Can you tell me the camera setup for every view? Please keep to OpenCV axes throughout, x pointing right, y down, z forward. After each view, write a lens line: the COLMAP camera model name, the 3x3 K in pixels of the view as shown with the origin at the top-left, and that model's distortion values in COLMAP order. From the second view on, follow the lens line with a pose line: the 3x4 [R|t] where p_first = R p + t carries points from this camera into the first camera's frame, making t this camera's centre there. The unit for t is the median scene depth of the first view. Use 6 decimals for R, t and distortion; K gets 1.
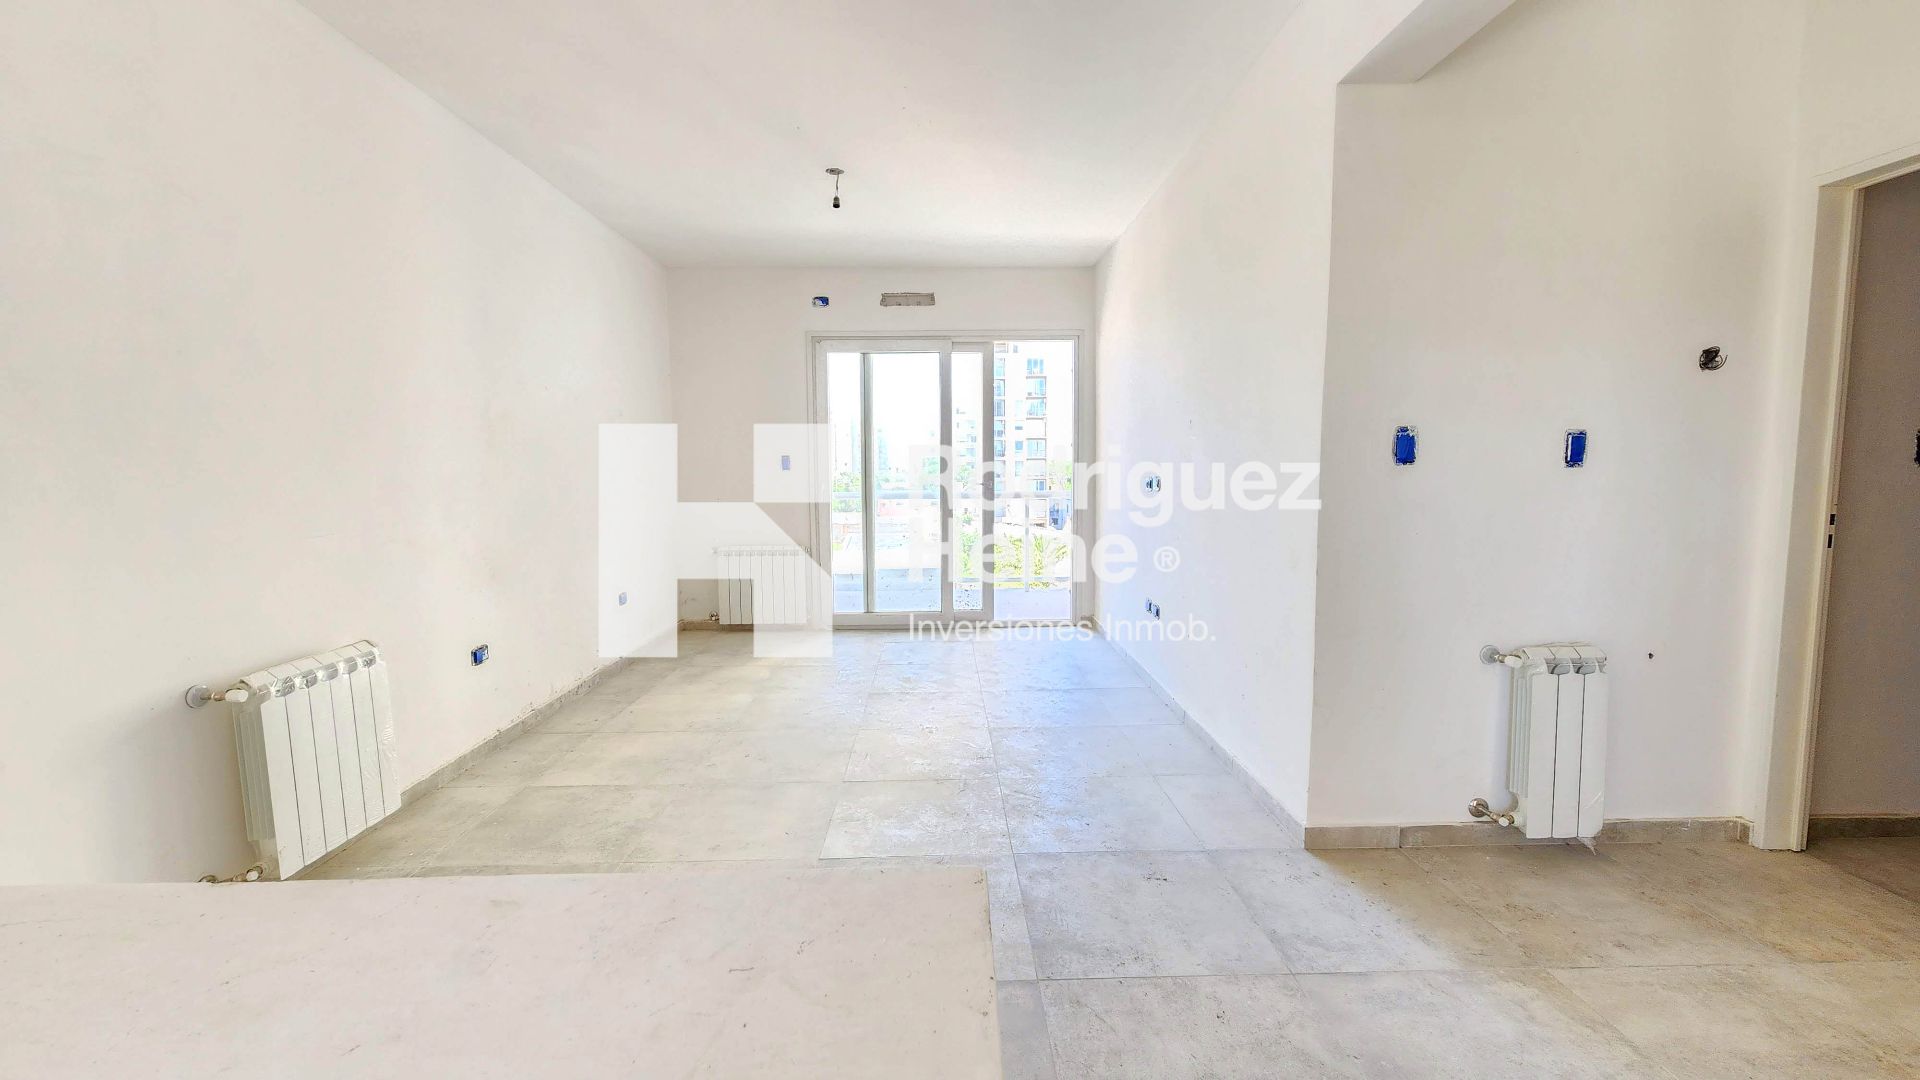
lens RADIAL K [[787.2, 0, 955.6], [0, 787.2, 542.2], [0, 0, 1]] dist [0.001116, -0.000293]
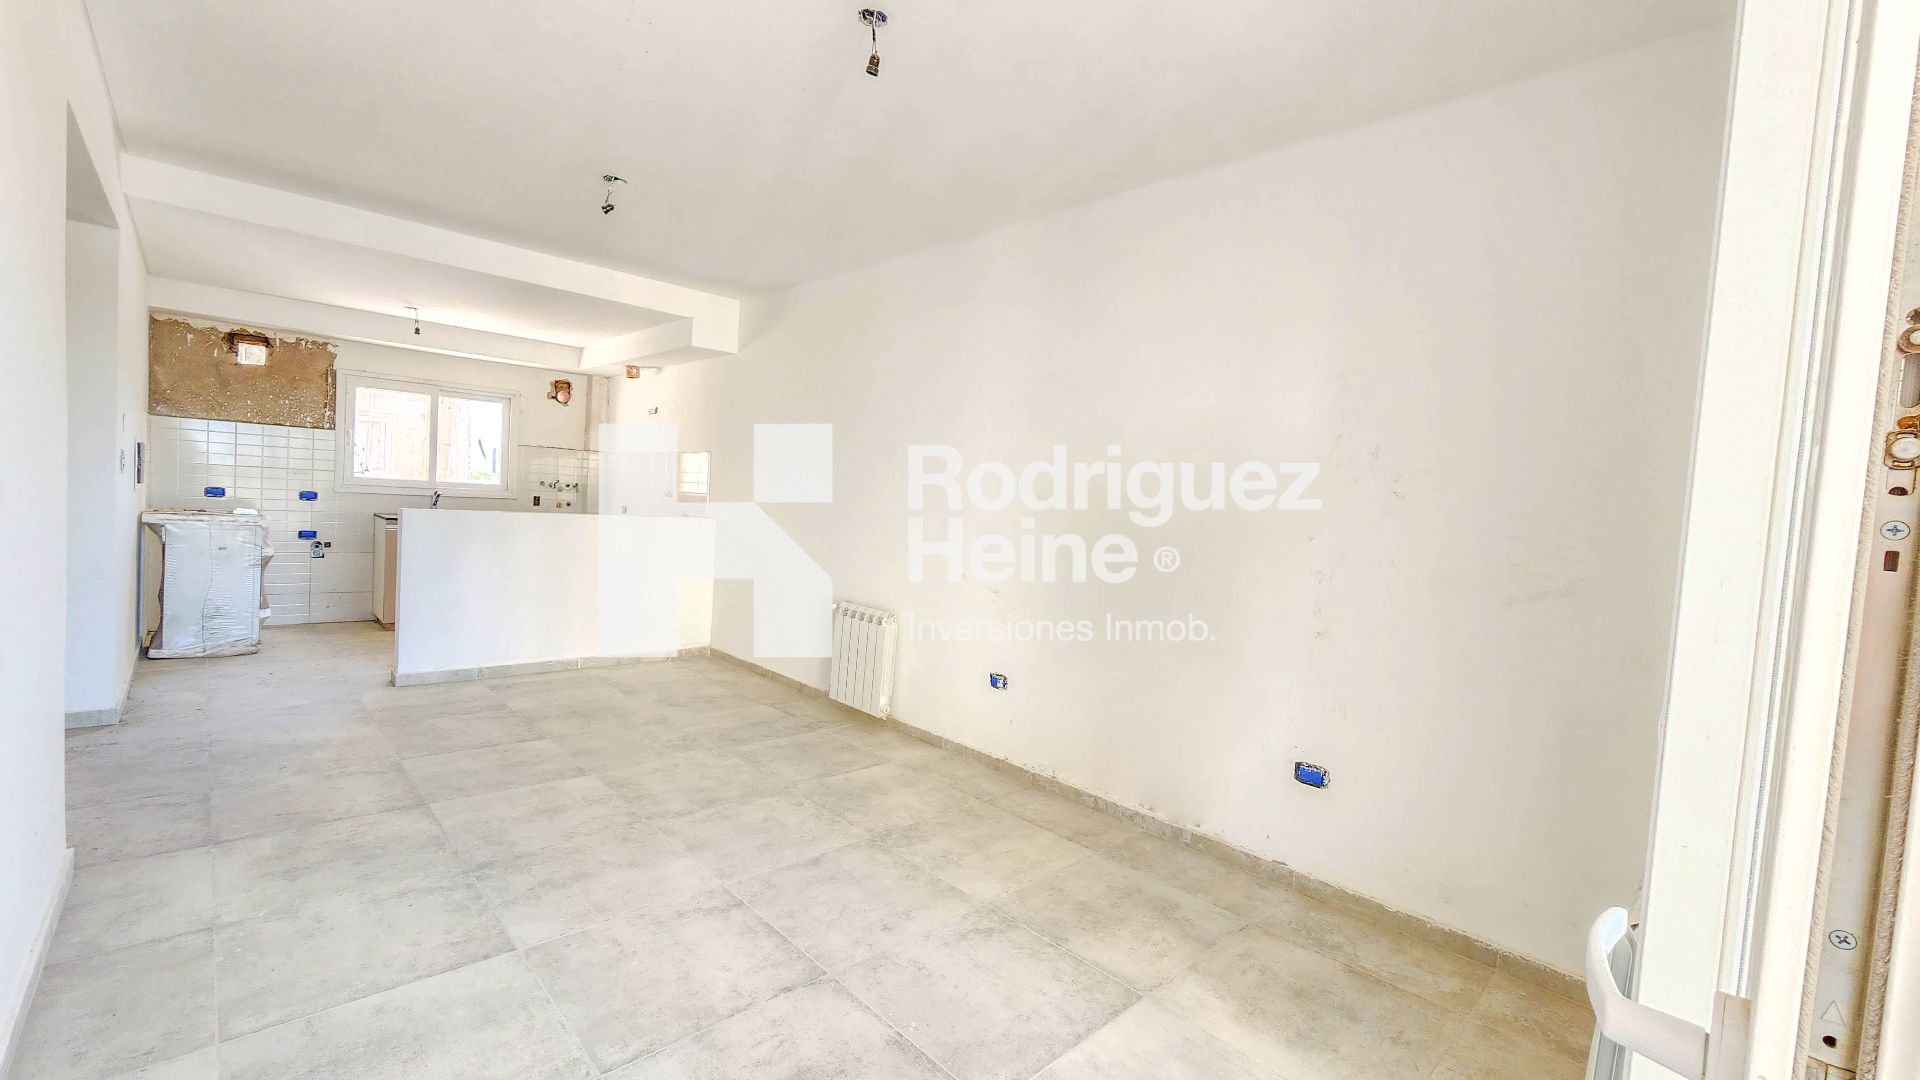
lens RADIAL K [[787.2, 0, 955.6], [0, 787.2, 542.2], [0, 0, 1]] dist [0.001116, -0.000293]
pose [[-0.738606, -0.004416, -0.674123, 0.218727], [-0.119949, 0.984883, 0.124971, -0.191863], [0.663380, 0.173165, -0.727970, 1.743289]]
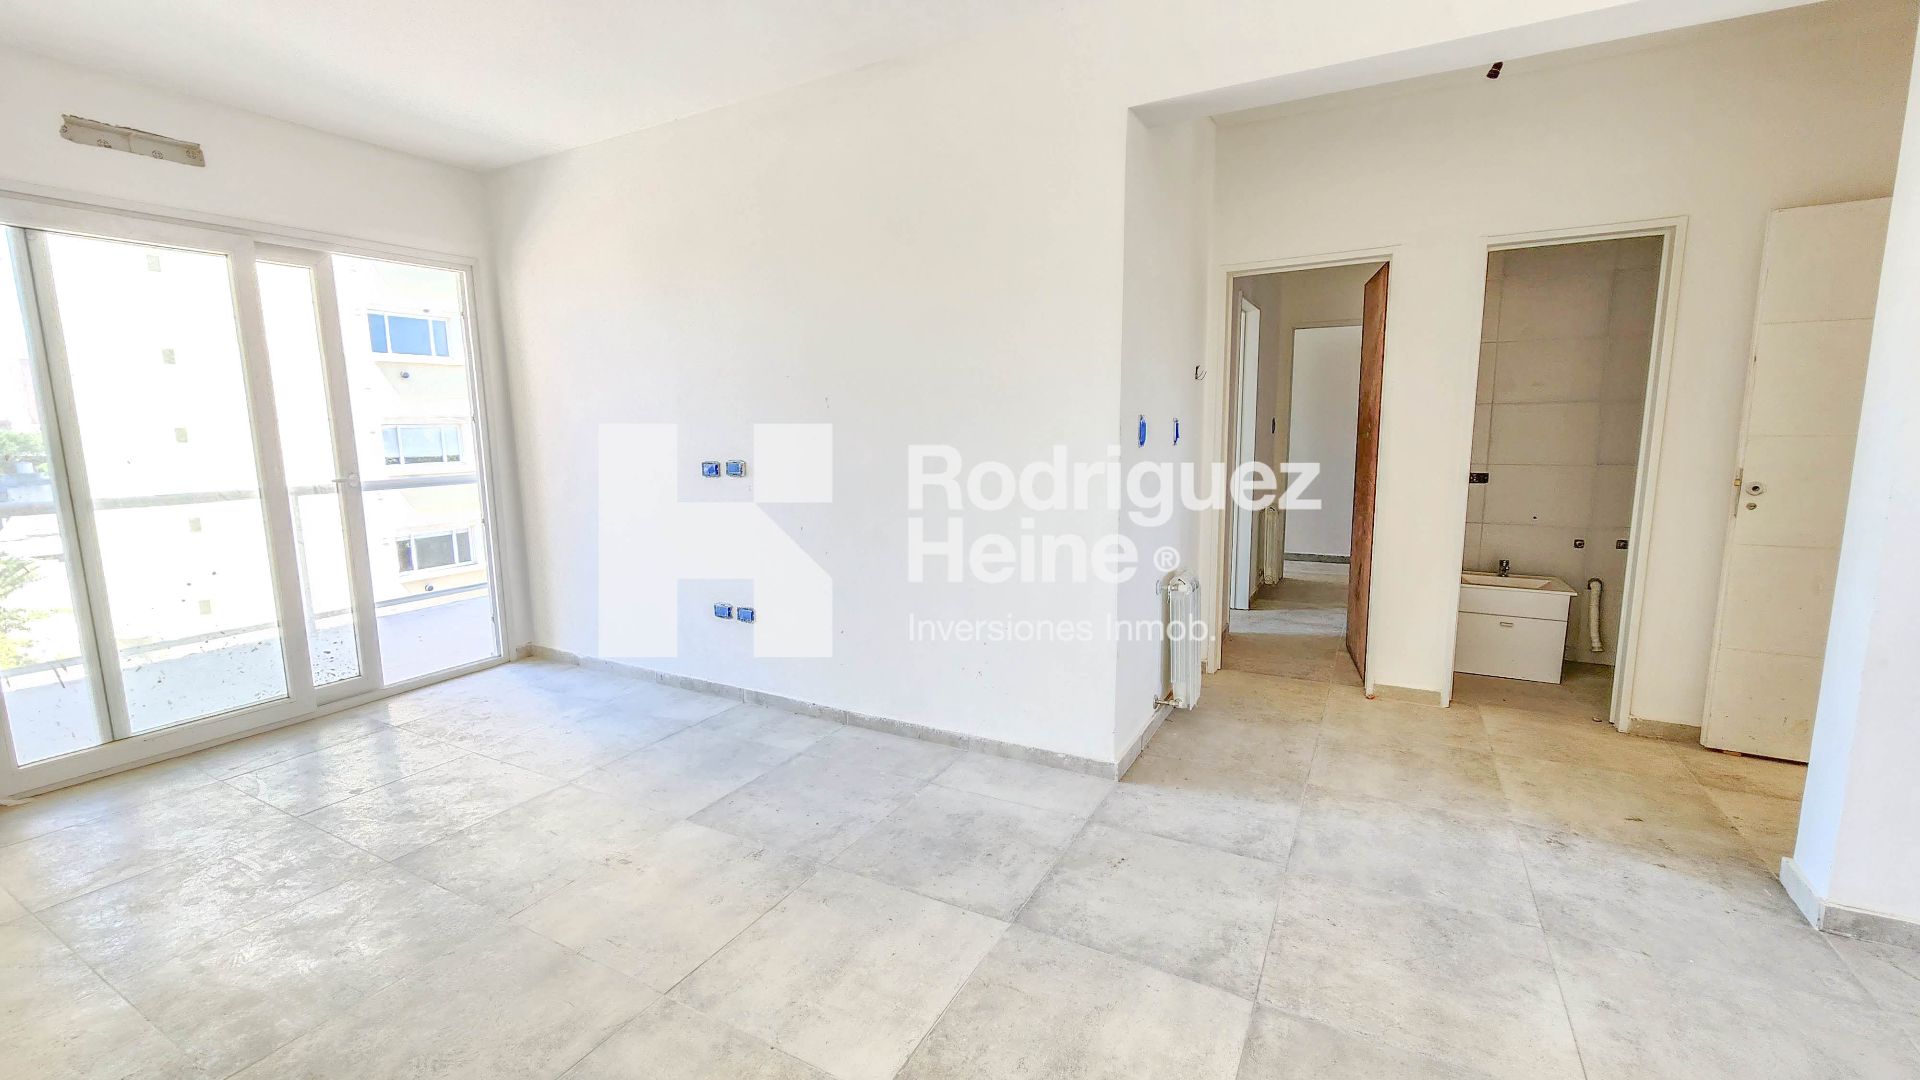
lens RADIAL K [[778.8, 0, 960.0], [0, 778.8, 540.0], [0, 0, 1]] dist [0.004293, 0.000198]
pose [[0.503878, -0.127599, 0.854298, -0.449462], [0.093950, 0.991257, 0.092642, -0.067003], [-0.858650, 0.033581, 0.511461, 0.444989]]
